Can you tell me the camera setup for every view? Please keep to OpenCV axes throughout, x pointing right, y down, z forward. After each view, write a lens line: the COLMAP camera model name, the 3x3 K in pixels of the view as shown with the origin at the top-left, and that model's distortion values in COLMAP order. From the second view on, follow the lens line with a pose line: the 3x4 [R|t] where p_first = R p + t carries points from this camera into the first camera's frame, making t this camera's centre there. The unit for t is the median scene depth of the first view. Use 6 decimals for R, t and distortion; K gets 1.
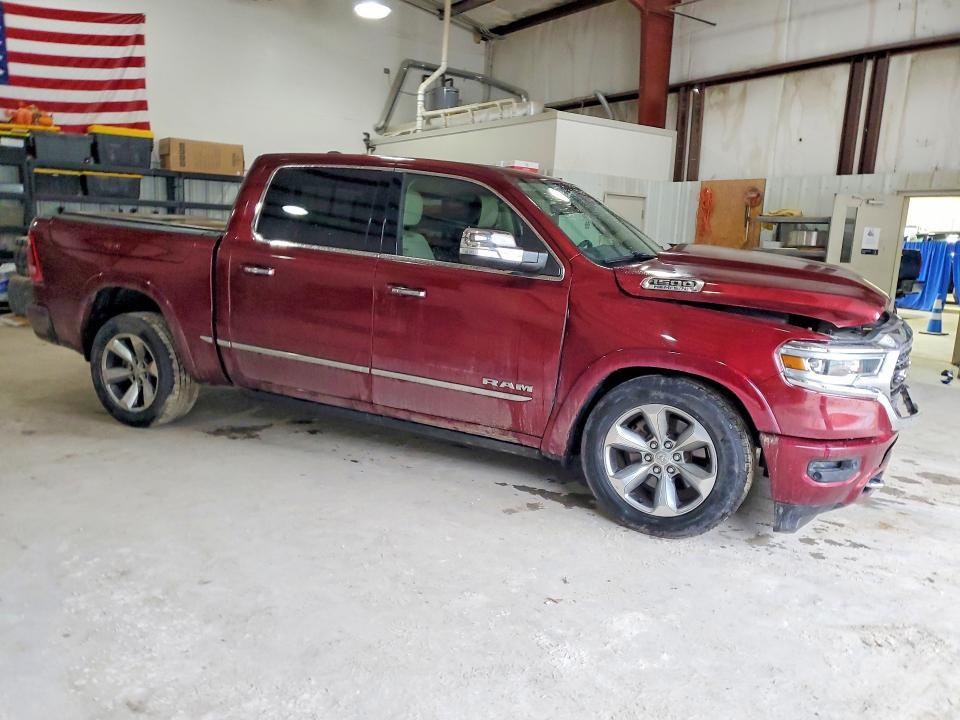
lens RADIAL K [[718.3, 0, 480.0], [0, 718.3, 360.0], [0, 0, 1]] dist [0.005253, -0.004529]
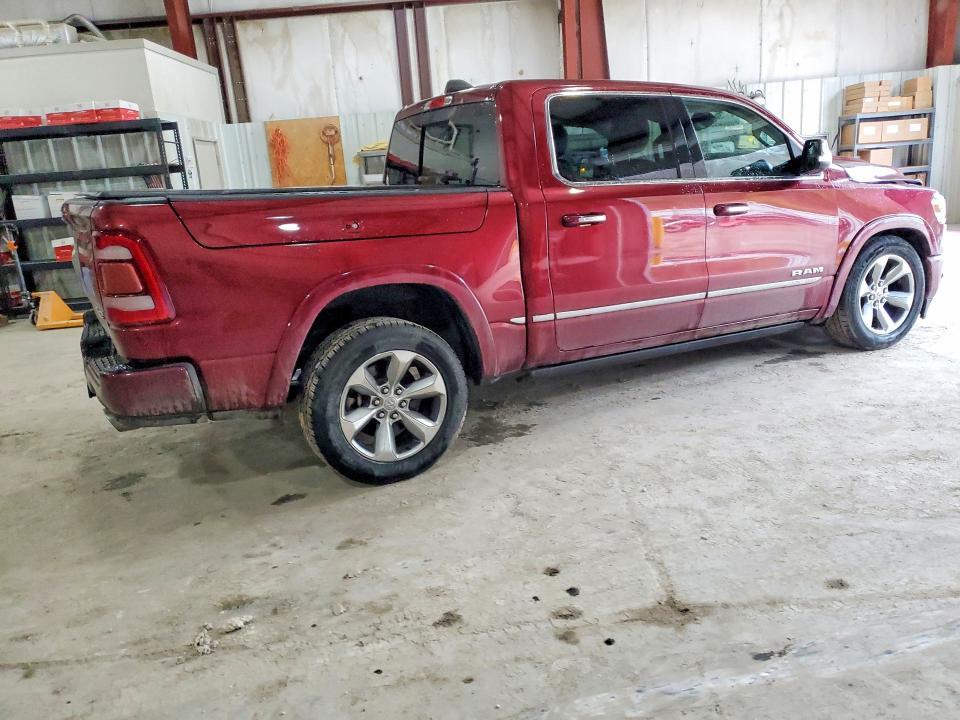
lens RADIAL K [[718.3, 0, 480.0], [0, 718.3, 360.0], [0, 0, 1]] dist [0.005253, -0.004529]
pose [[0.596472, -0.282397, 0.751314, -0.377036], [0.230238, 0.956922, 0.176892, -0.050371], [-0.768903, 0.067471, 0.635796, 0.199652]]
